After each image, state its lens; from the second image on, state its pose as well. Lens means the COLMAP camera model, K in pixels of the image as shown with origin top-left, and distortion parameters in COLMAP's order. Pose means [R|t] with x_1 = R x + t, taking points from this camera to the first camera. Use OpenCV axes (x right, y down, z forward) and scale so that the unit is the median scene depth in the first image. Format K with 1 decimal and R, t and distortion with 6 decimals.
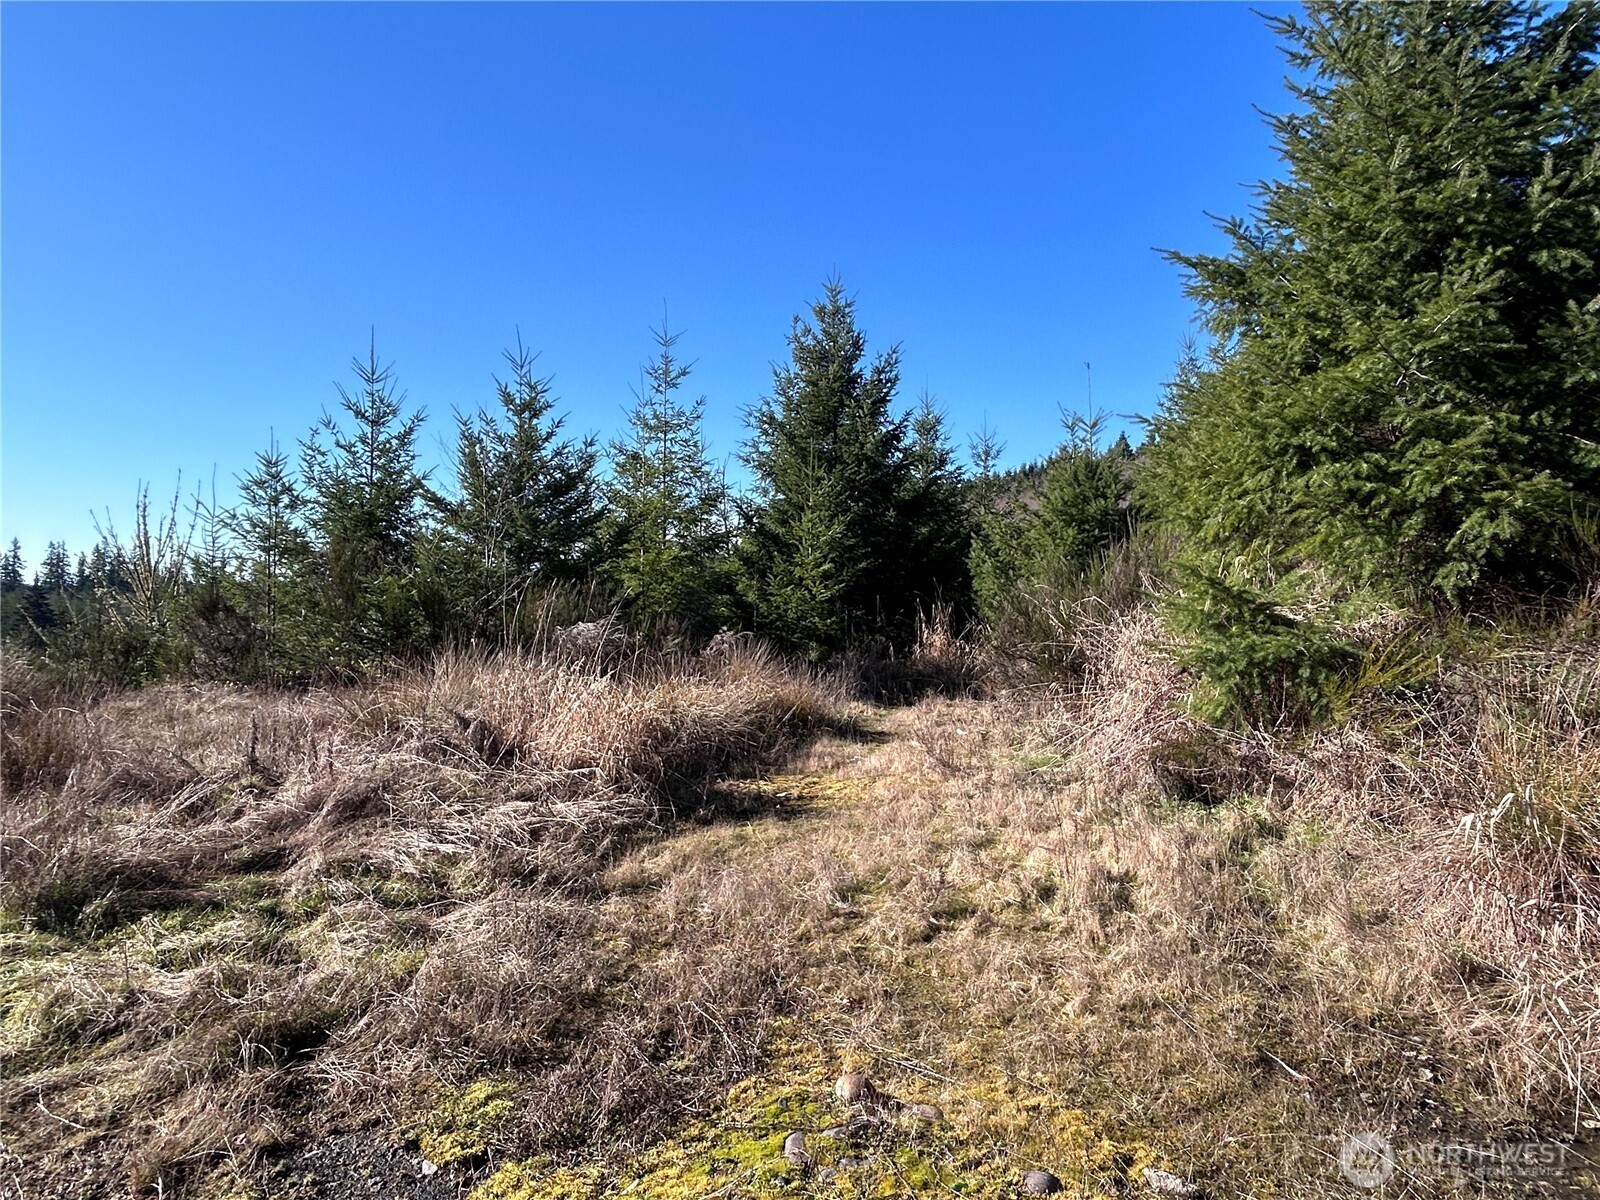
lens RADIAL K [[963.7, 0, 802.0], [0, 963.7, 601.4], [0, 0, 1]] dist [0.001376, -0.001232]
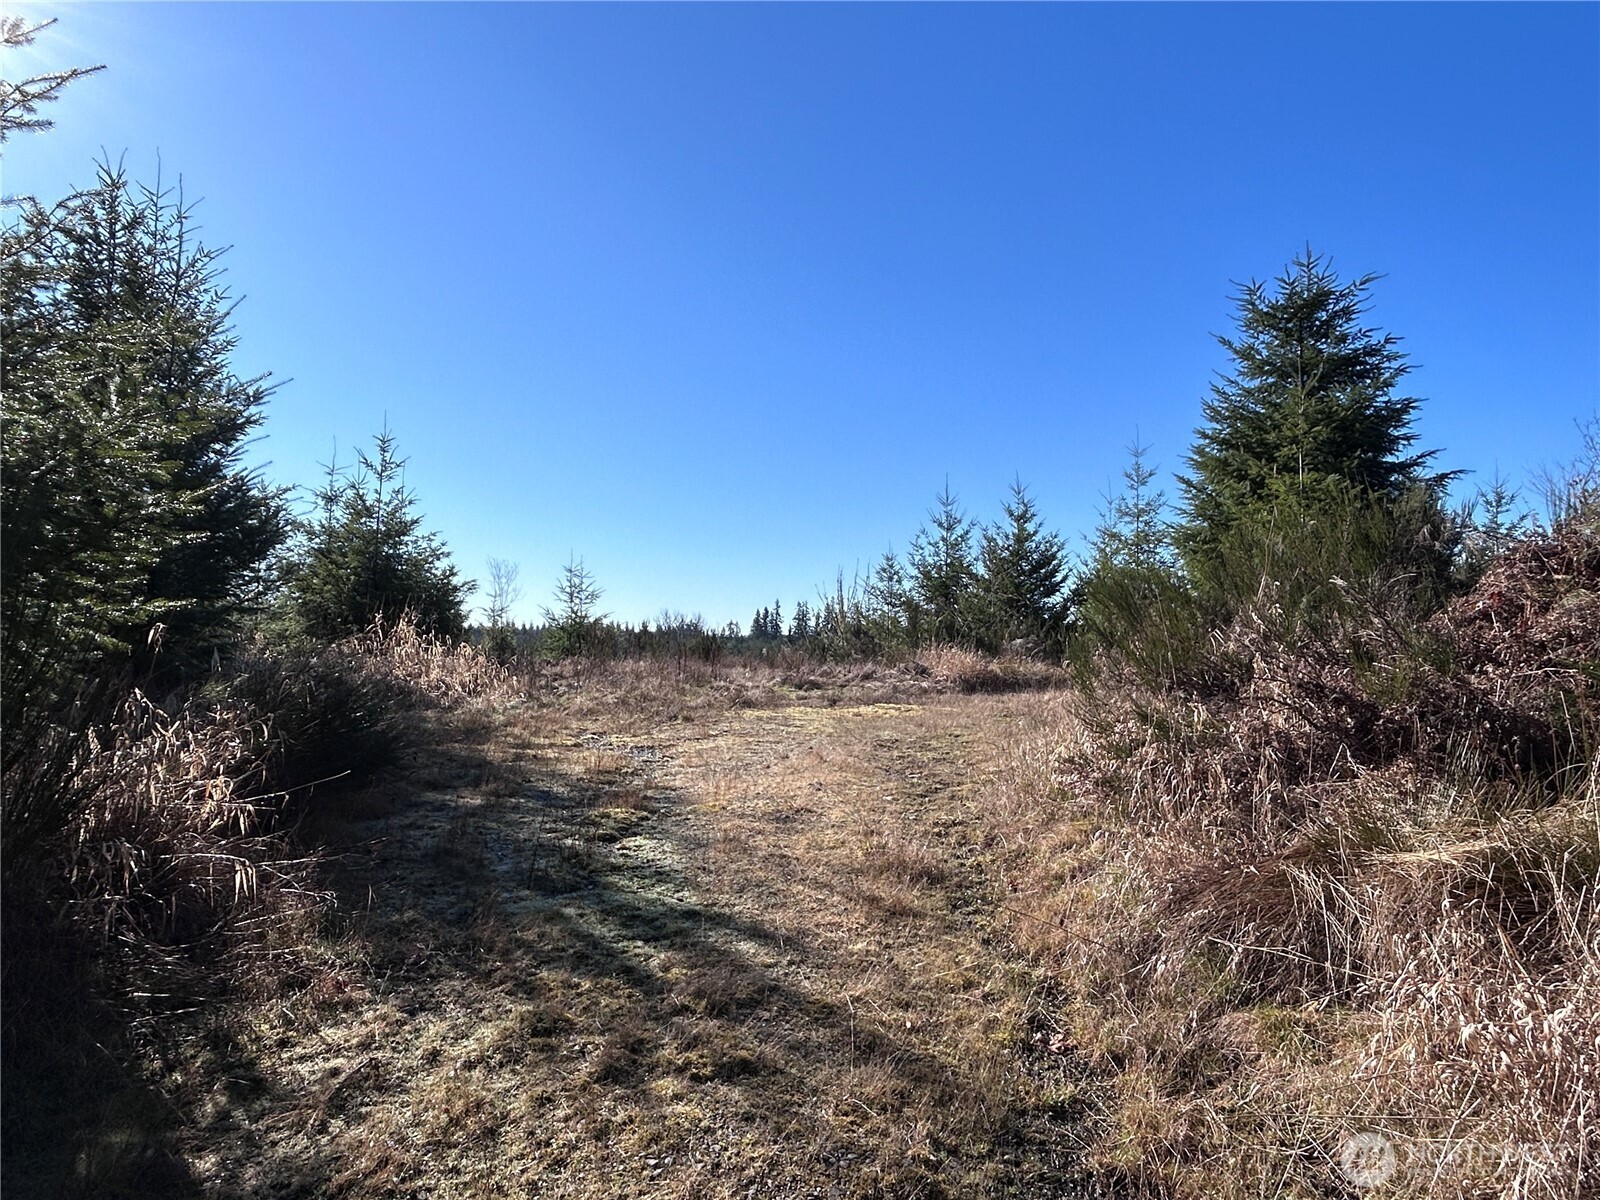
lens RADIAL K [[963.7, 0, 800.2], [0, 963.7, 602.4], [0, 0, 1]] dist [0.001376, -0.001232]
pose [[0.790036, -0.019544, -0.612749, 0.402264], [-0.012578, 0.998765, -0.048073, 0.031185], [0.612932, 0.045687, 0.788814, -0.514990]]
